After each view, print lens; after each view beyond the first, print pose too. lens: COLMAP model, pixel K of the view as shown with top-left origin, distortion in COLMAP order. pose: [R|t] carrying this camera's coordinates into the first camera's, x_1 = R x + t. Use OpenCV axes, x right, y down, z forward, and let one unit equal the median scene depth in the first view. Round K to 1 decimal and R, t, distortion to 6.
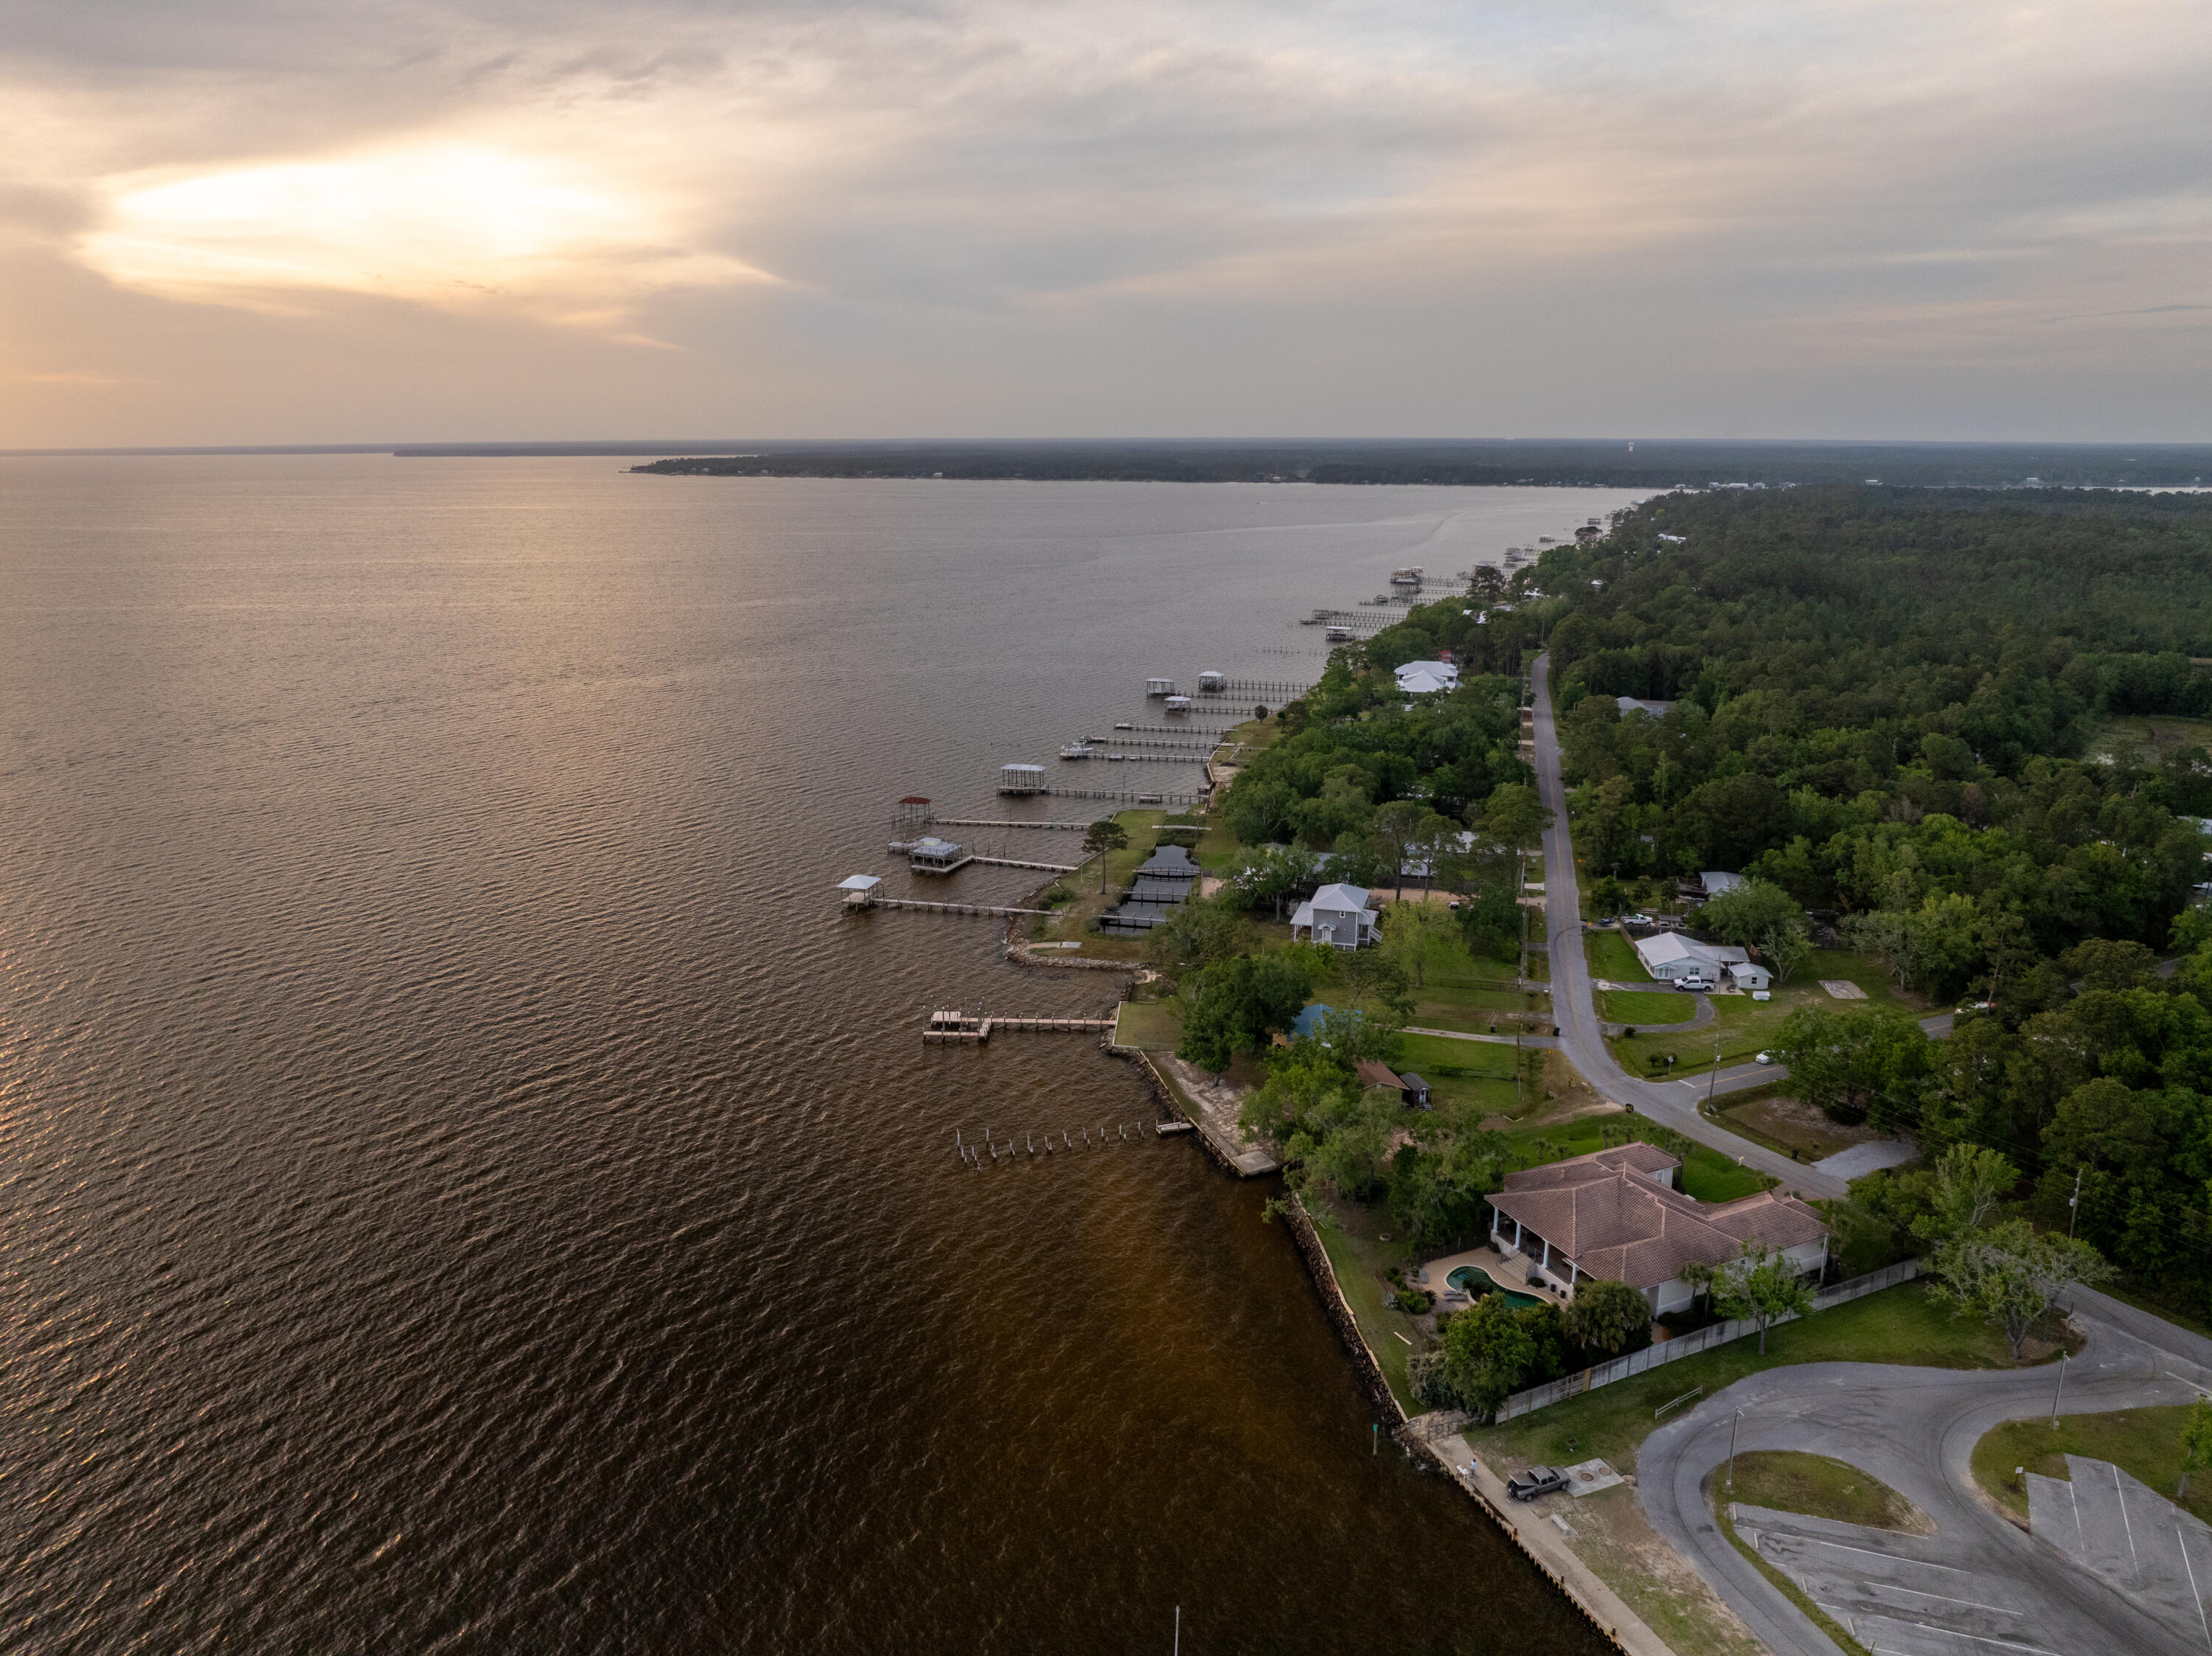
lens RADIAL K [[1572.9, 0, 1098.9], [0, 1572.9, 823.5], [0, 0, 1]] dist [-0.032175, -0.010186]
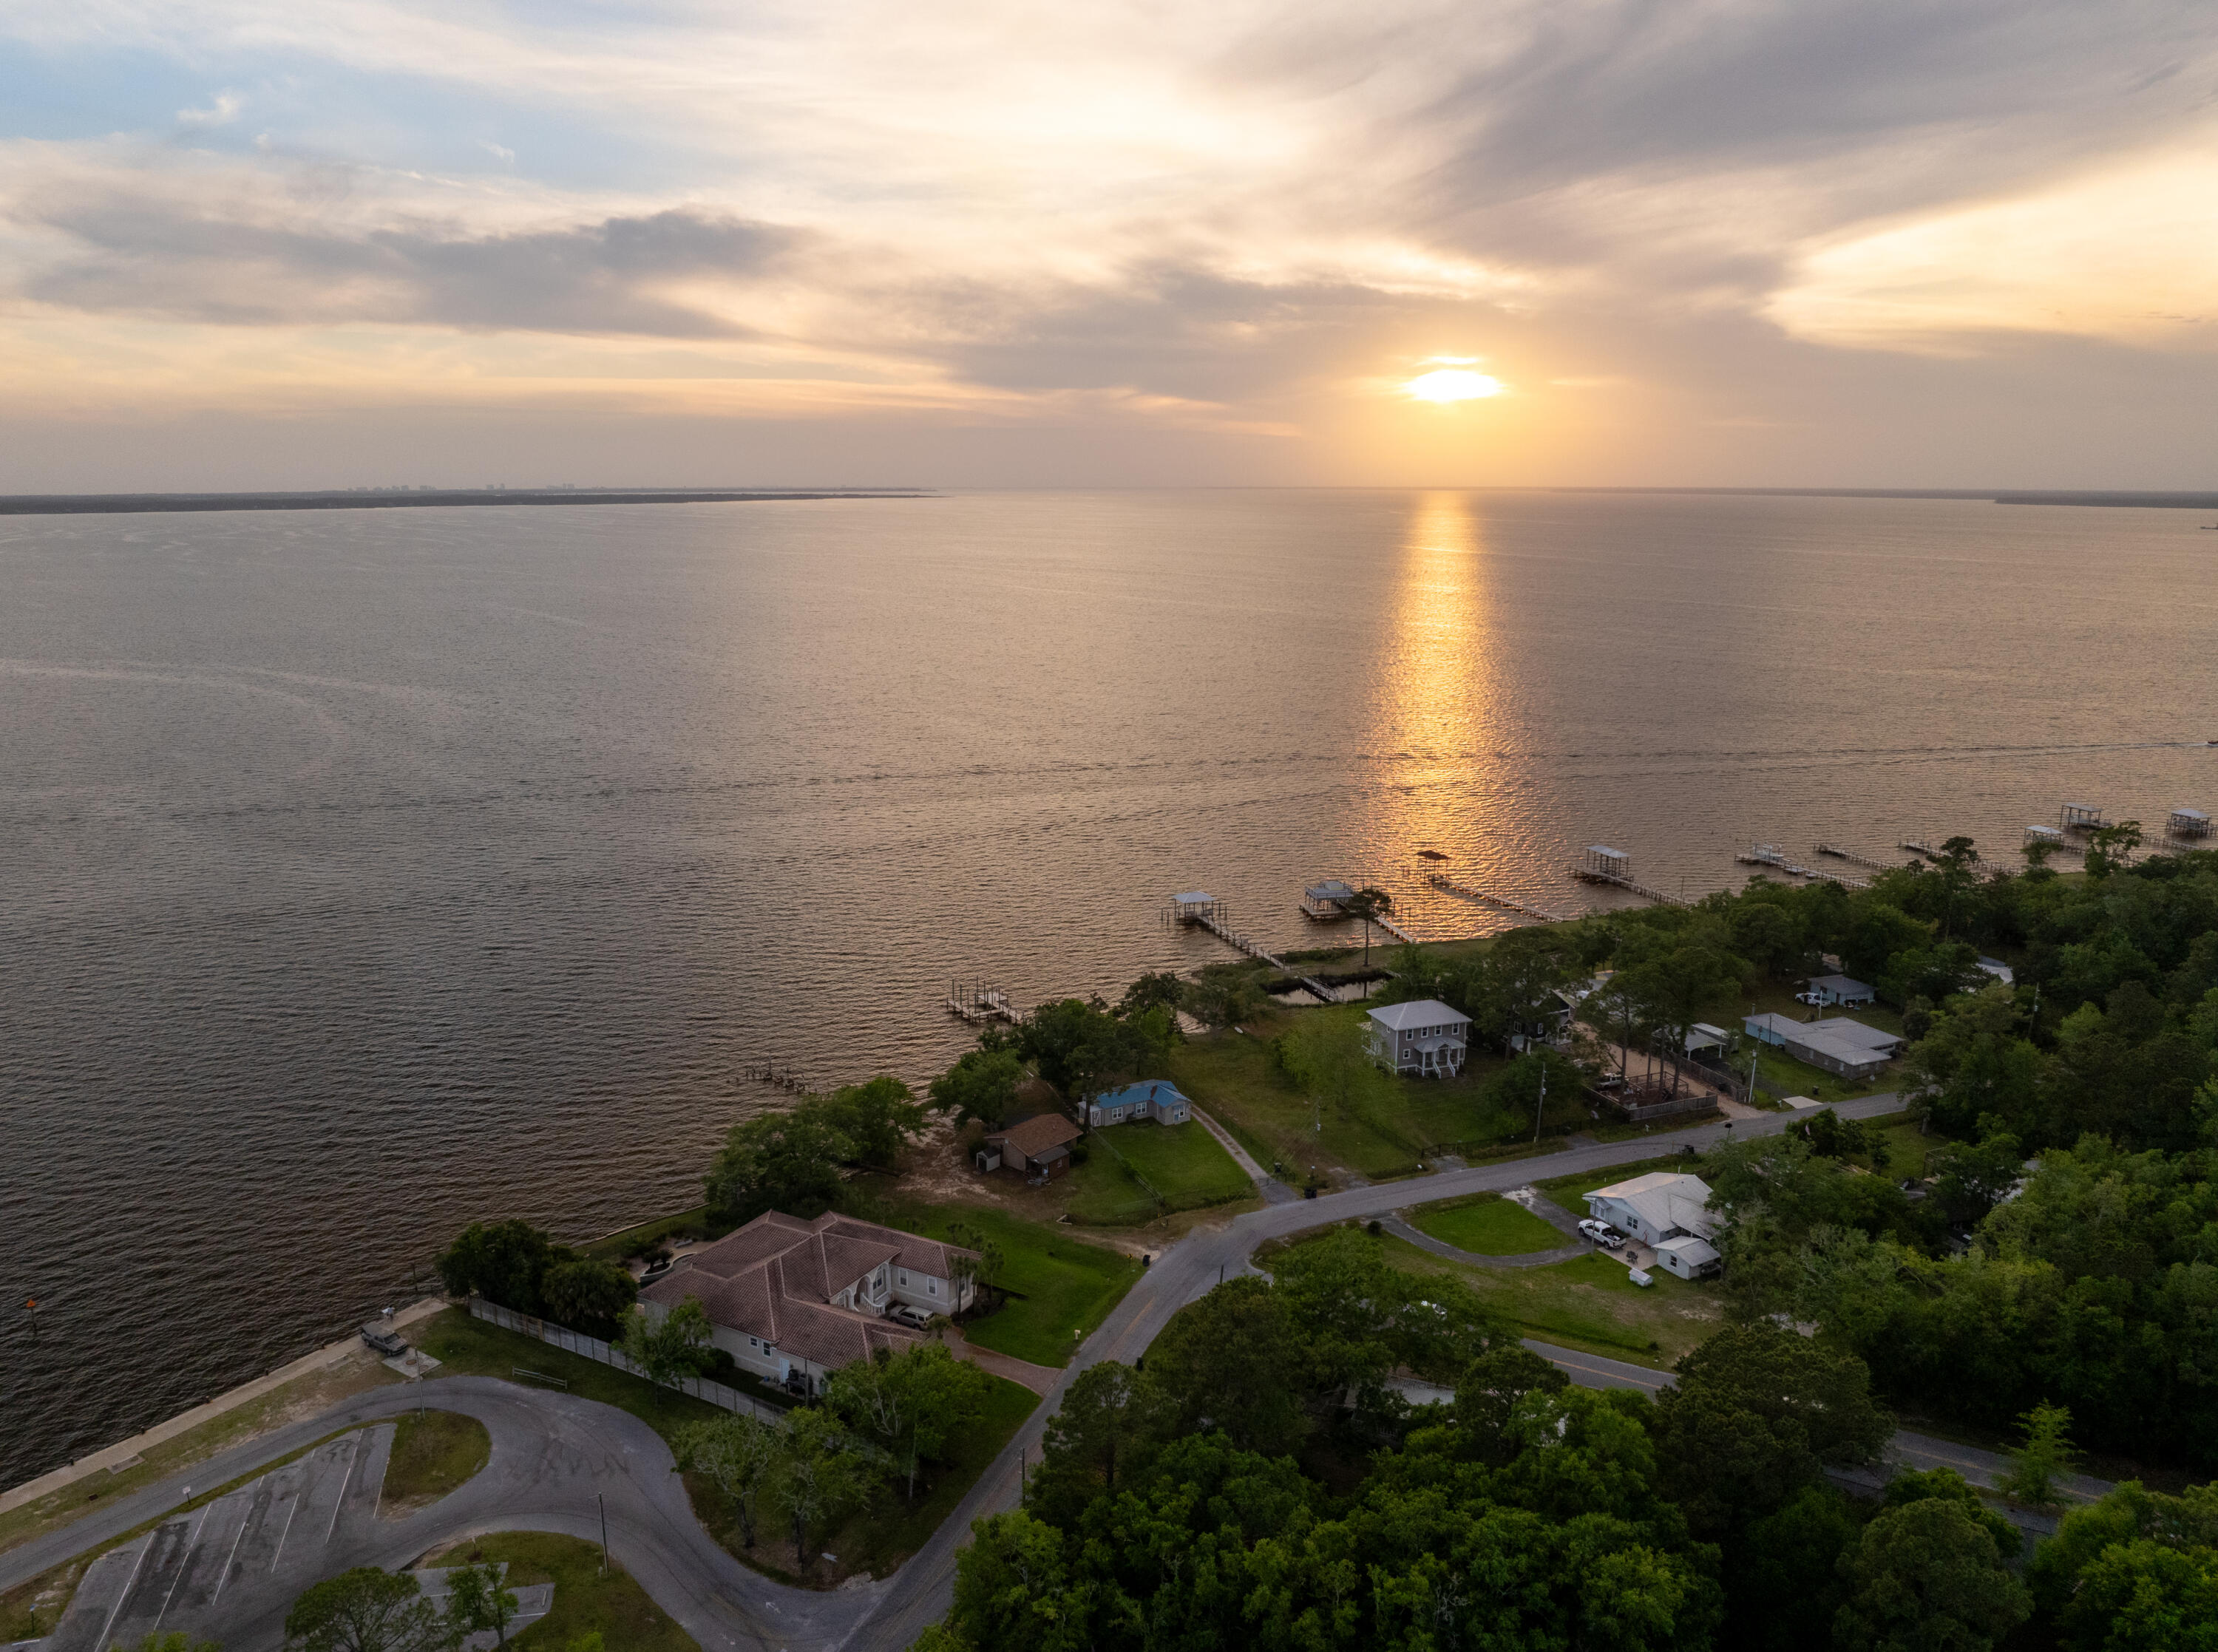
lens RADIAL K [[1577.0, 0, 1104.7], [0, 1577.0, 819.3], [0, 0, 1]] dist [-0.032175, -0.010186]
pose [[0.574572, 0.166877, -0.801261, 0.663511], [-0.190030, 0.979440, 0.067718, -0.077608], [0.796087, 0.113355, 0.594471, 0.287747]]
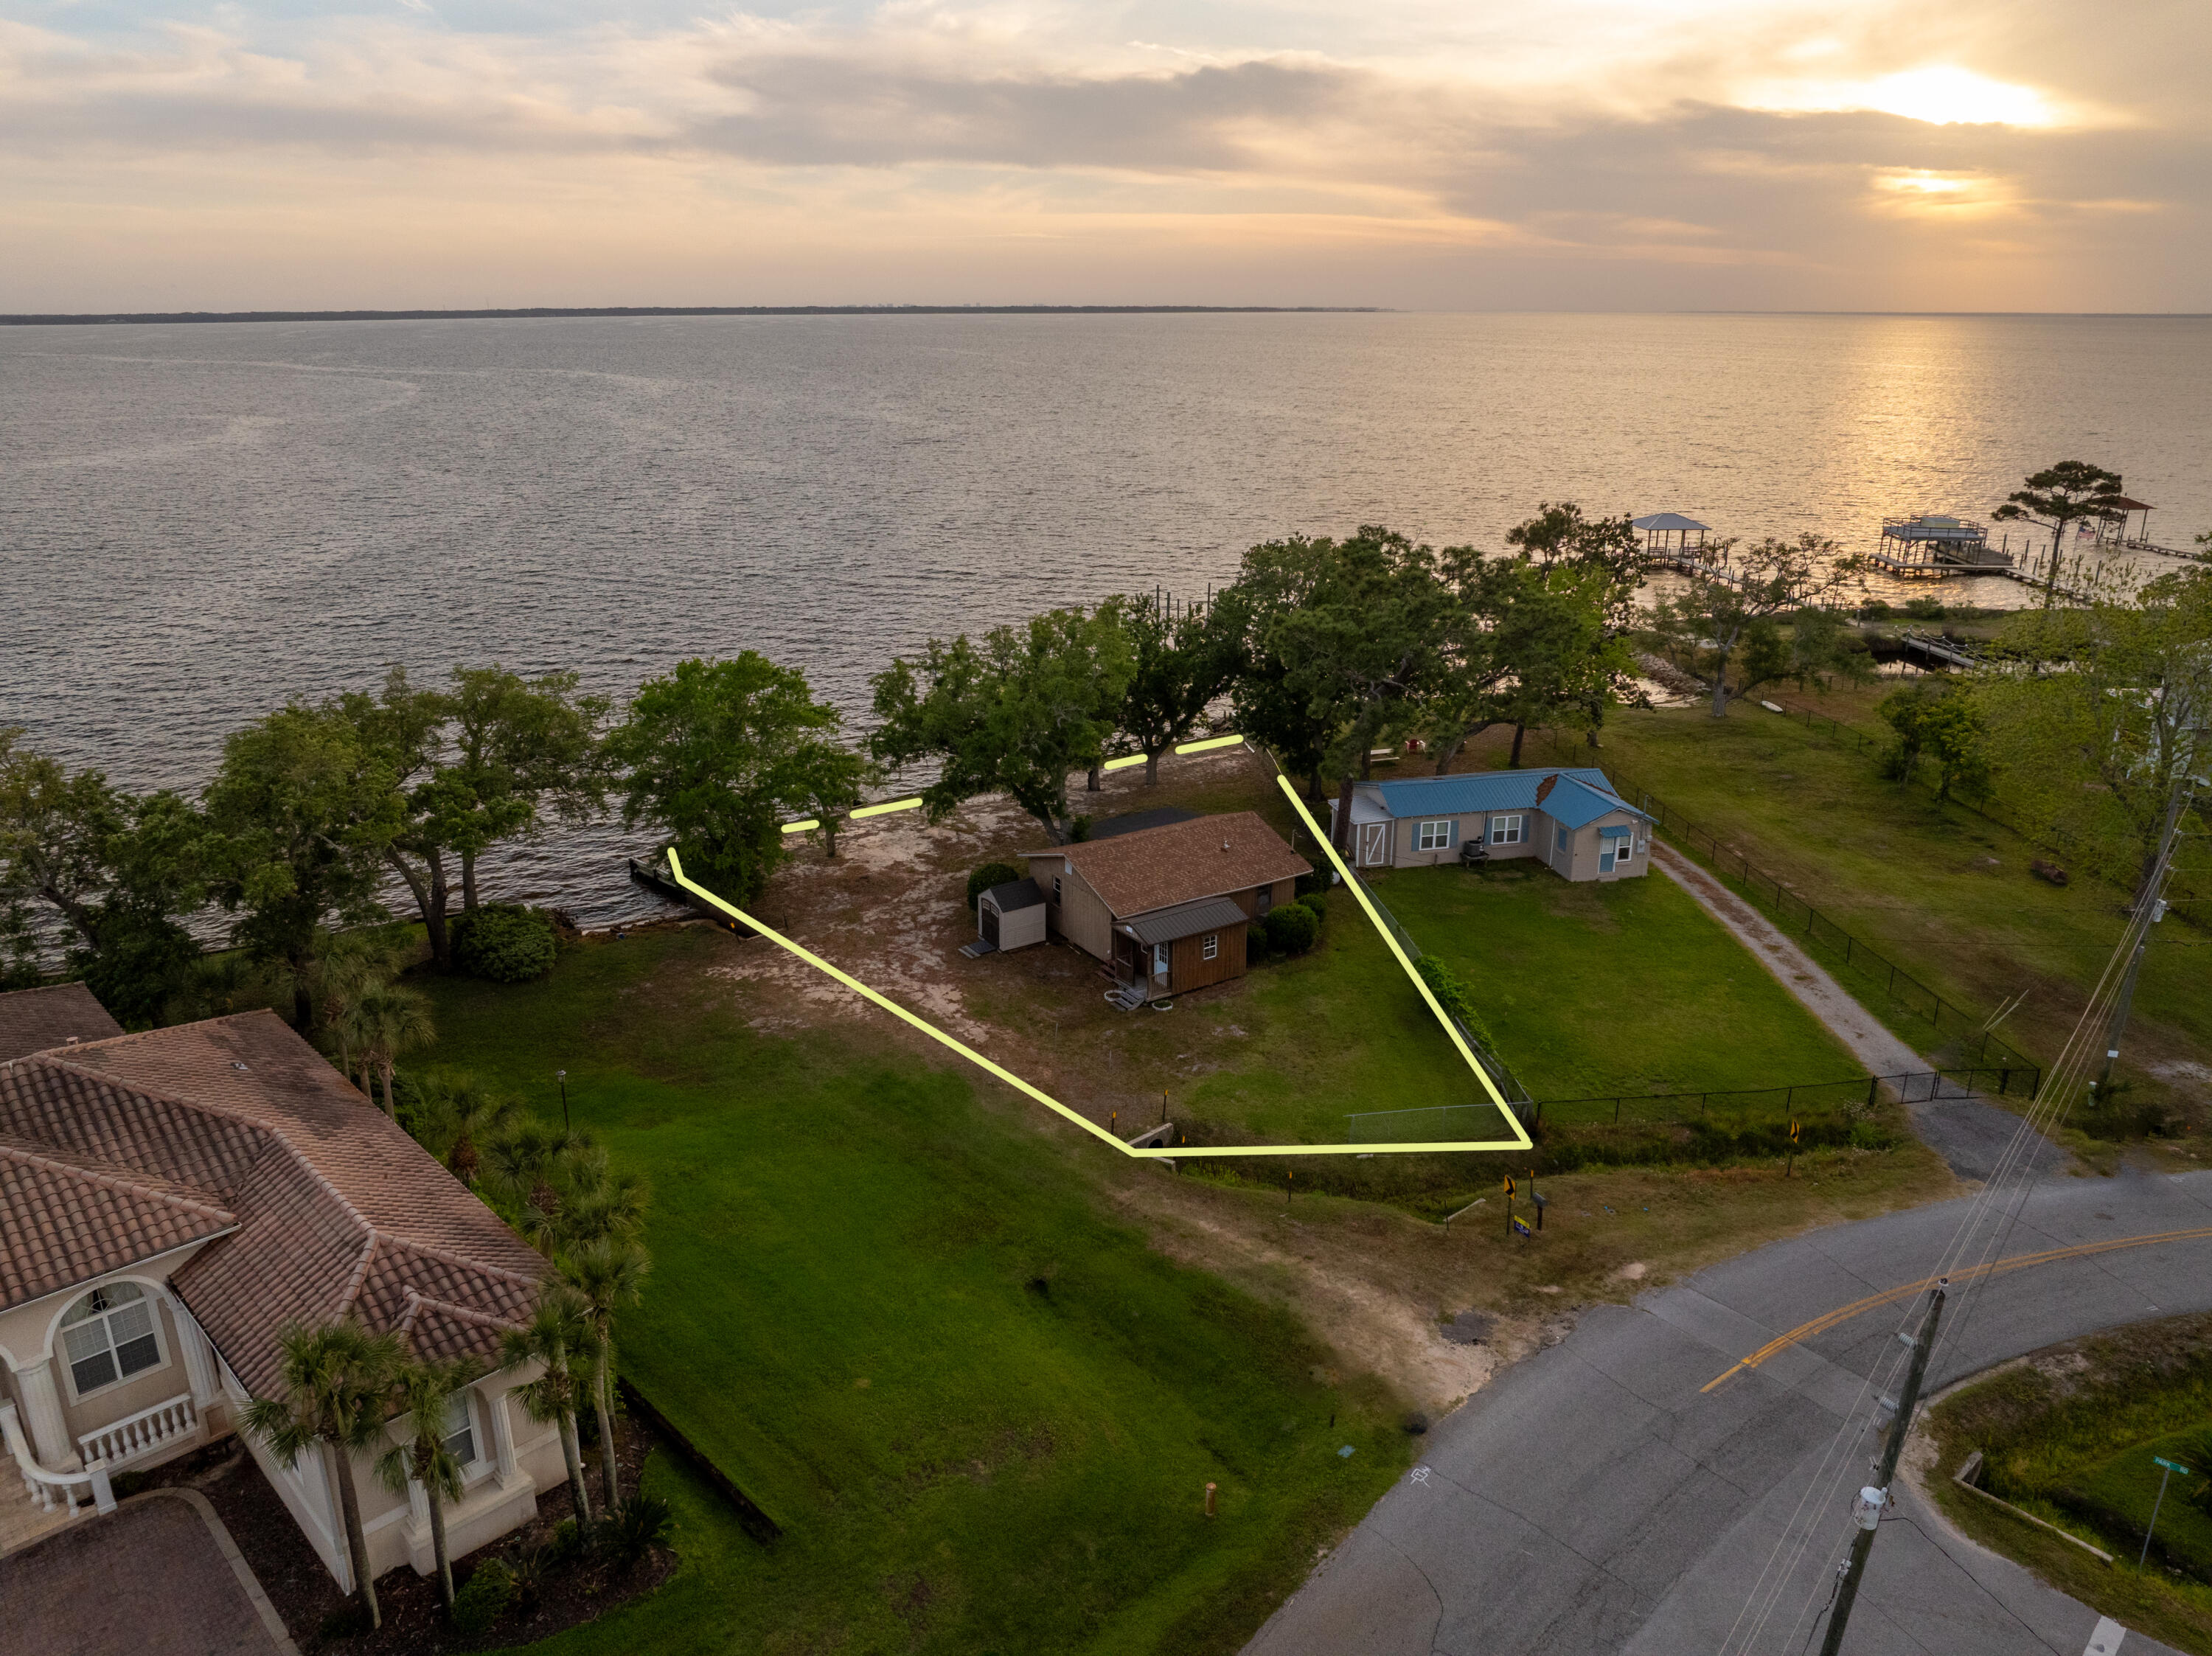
lens RADIAL K [[1572.9, 0, 1106.9], [0, 1572.9, 828.3], [0, 0, 1]] dist [-0.032175, -0.010186]
pose [[0.332665, 0.300137, -0.894009, 0.320897], [-0.213620, 0.947343, 0.238553, 0.051525], [0.918532, 0.111620, 0.379263, 0.590951]]
